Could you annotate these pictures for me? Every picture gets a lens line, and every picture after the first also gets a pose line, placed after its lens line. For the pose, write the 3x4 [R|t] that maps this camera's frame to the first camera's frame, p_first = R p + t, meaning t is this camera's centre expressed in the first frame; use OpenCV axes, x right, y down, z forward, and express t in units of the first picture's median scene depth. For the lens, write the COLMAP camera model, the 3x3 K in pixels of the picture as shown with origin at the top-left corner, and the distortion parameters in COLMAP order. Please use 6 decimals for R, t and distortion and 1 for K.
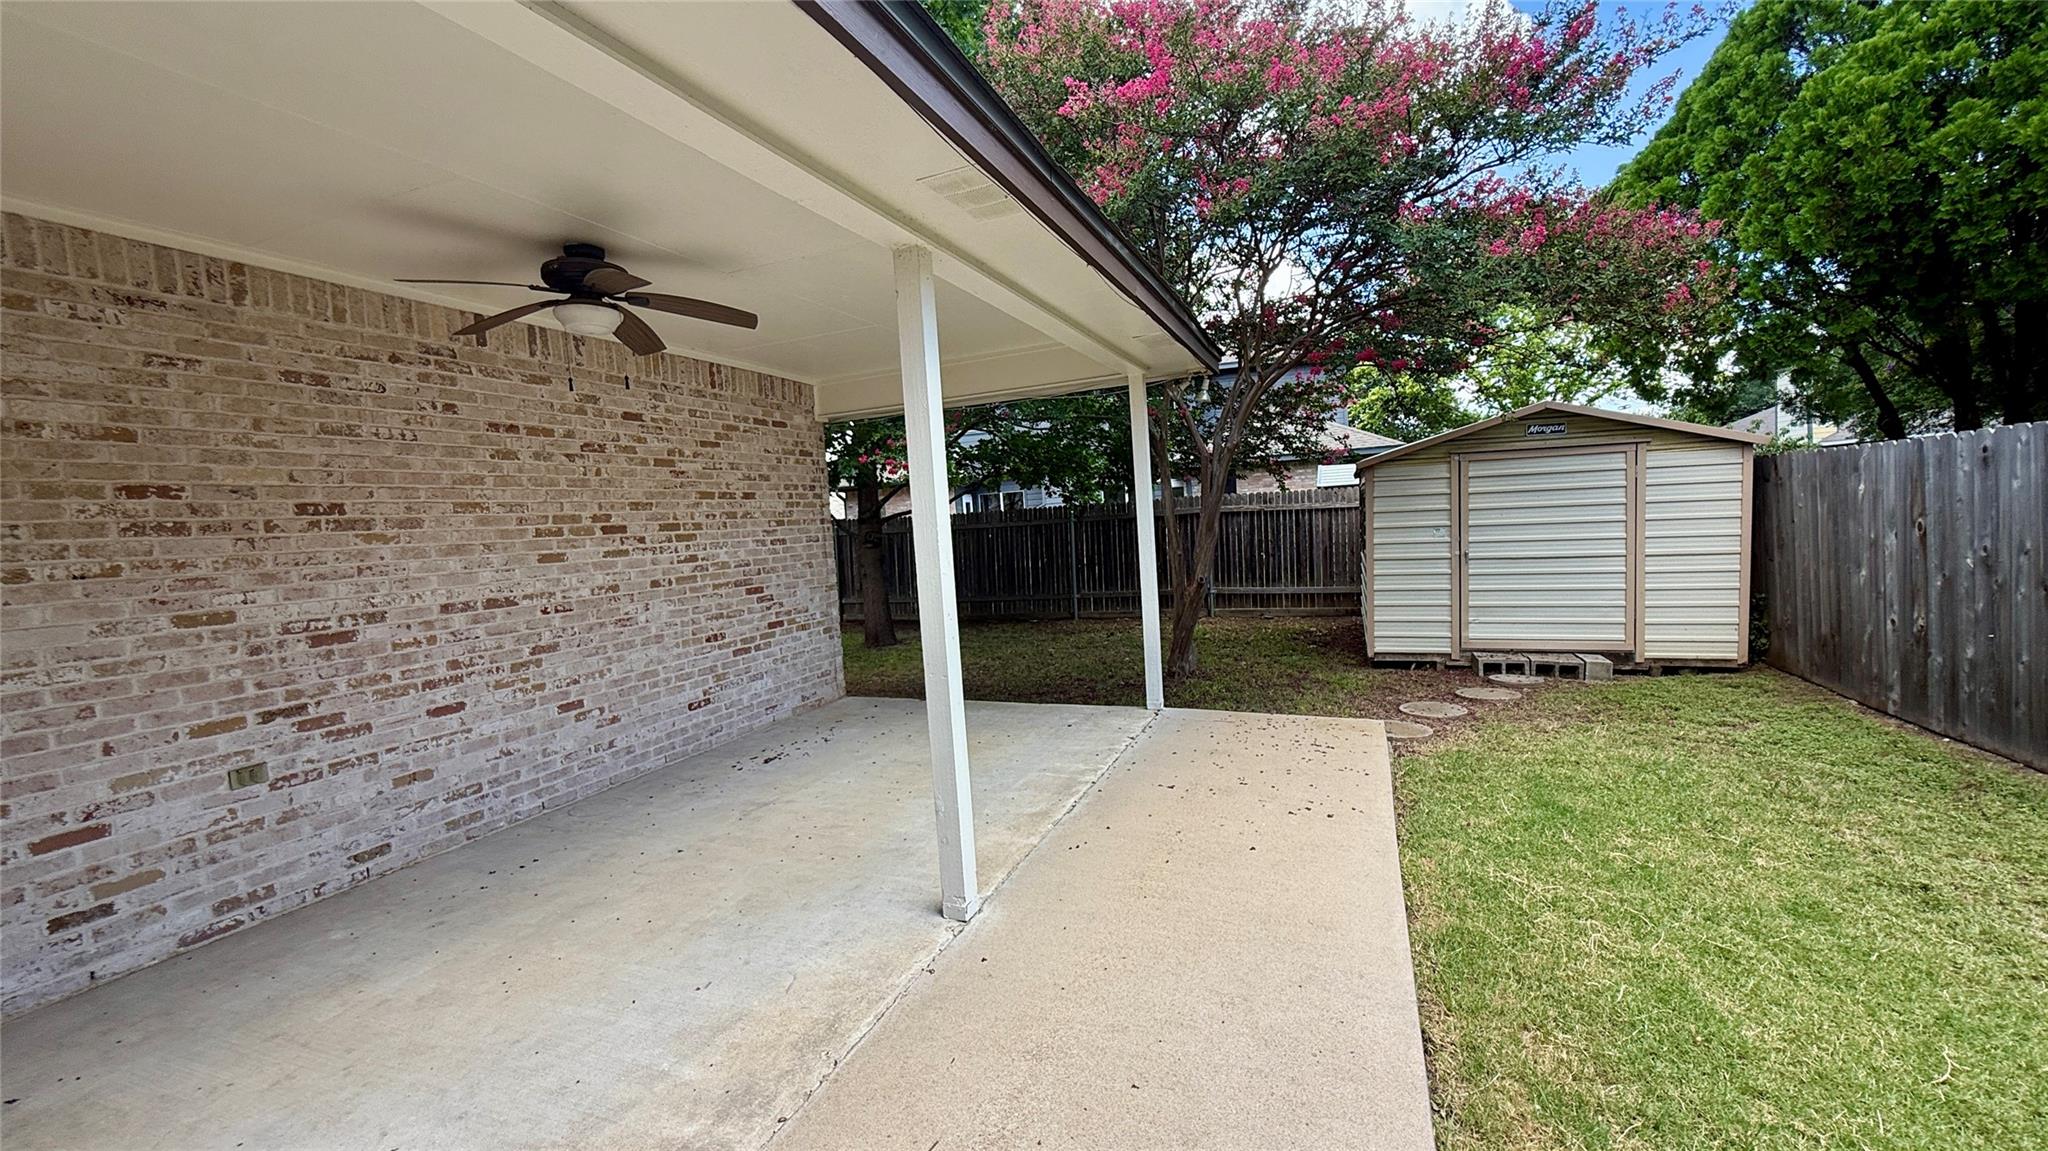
lens RADIAL K [[815.7, 0, 1024.0], [0, 815.7, 575.5], [0, 0, 1]] dist [0.001701, 0.000057]
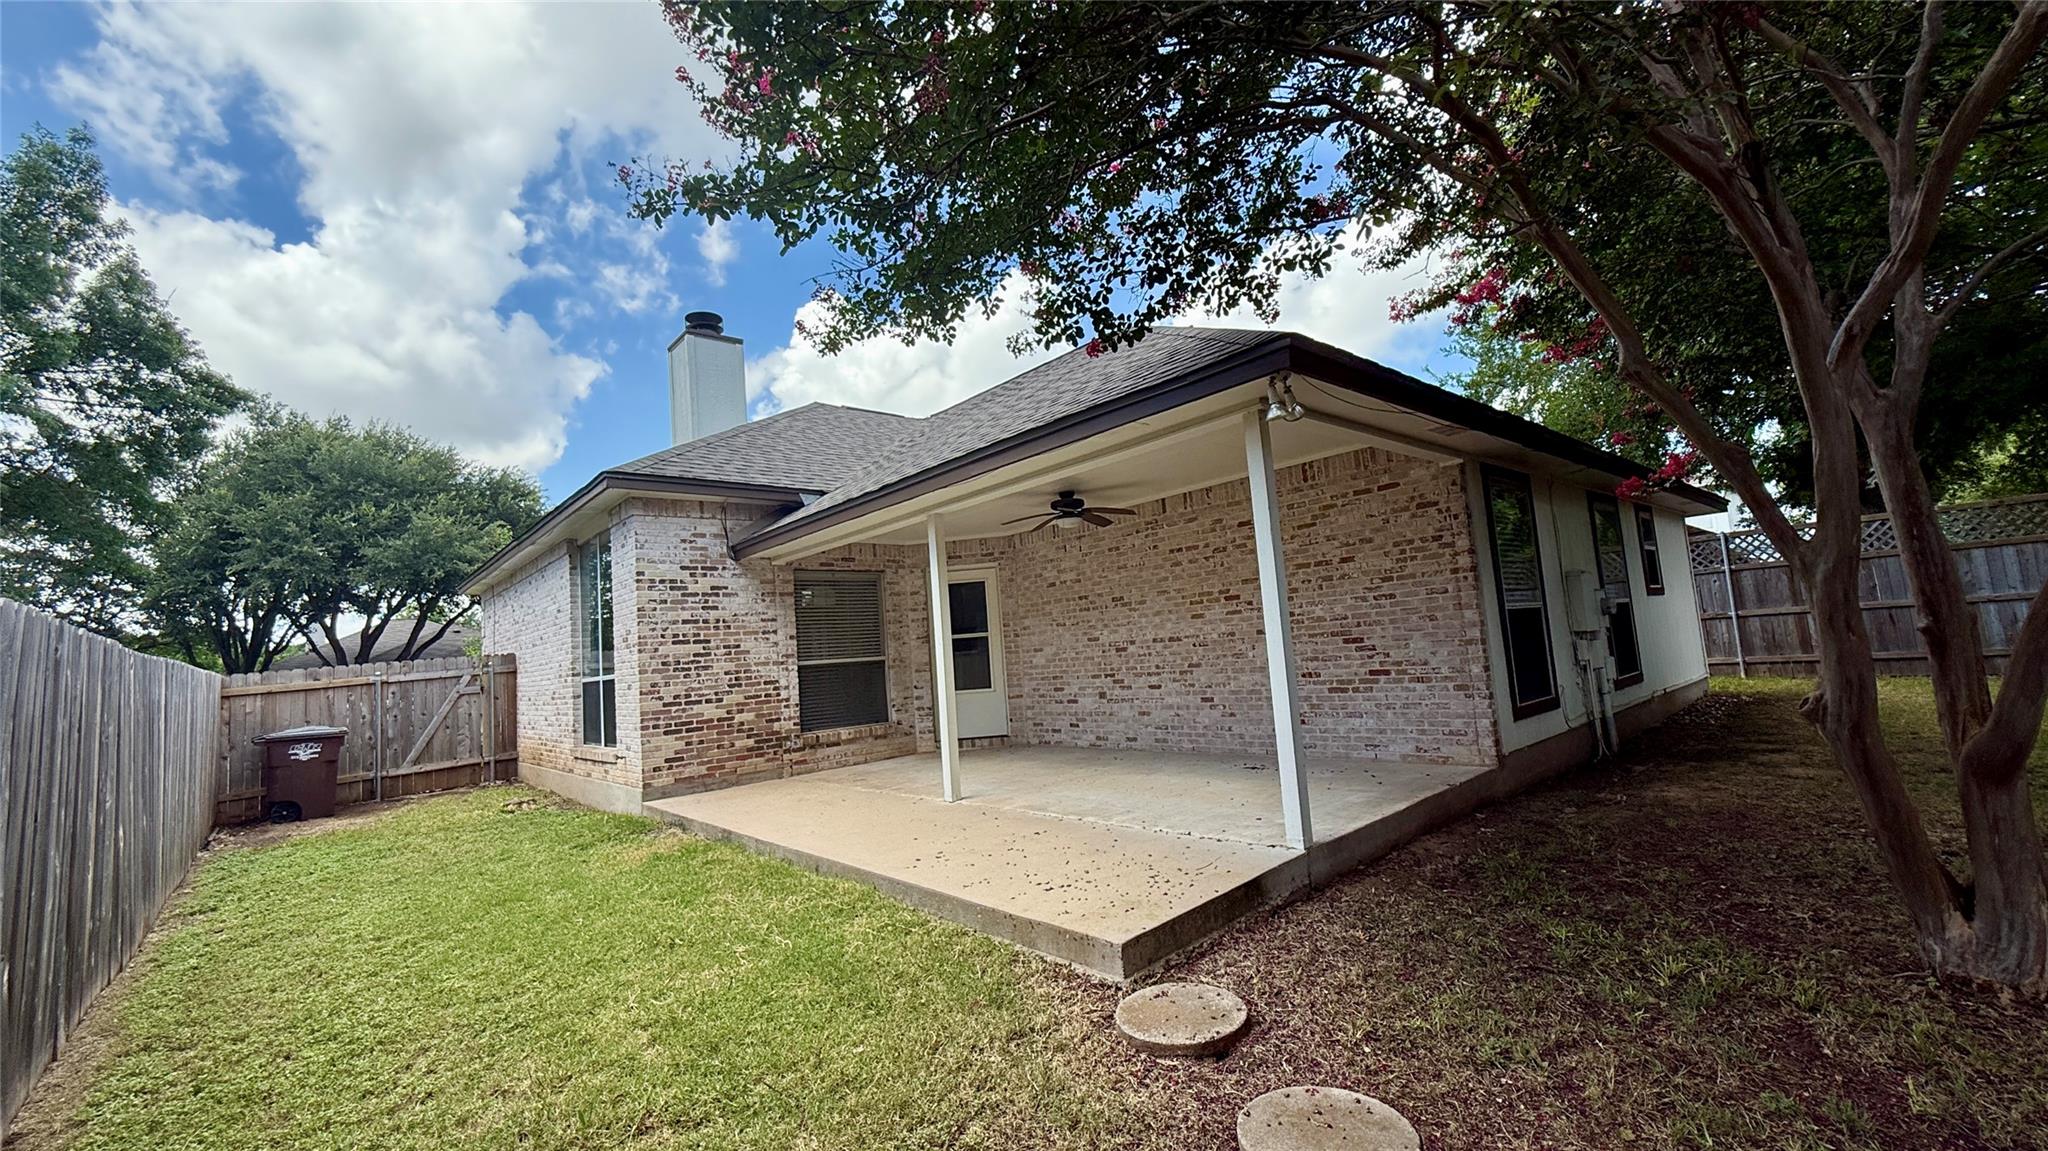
lens RADIAL K [[815.7, 0, 1024.0], [0, 815.7, 575.5], [0, 0, 1]] dist [0.001701, 0.000057]
pose [[-0.441851, 0.014127, -0.896977, 0.991373], [0.047488, 0.998842, -0.007661, -0.094280], [0.895831, -0.045981, -0.442011, 1.179508]]
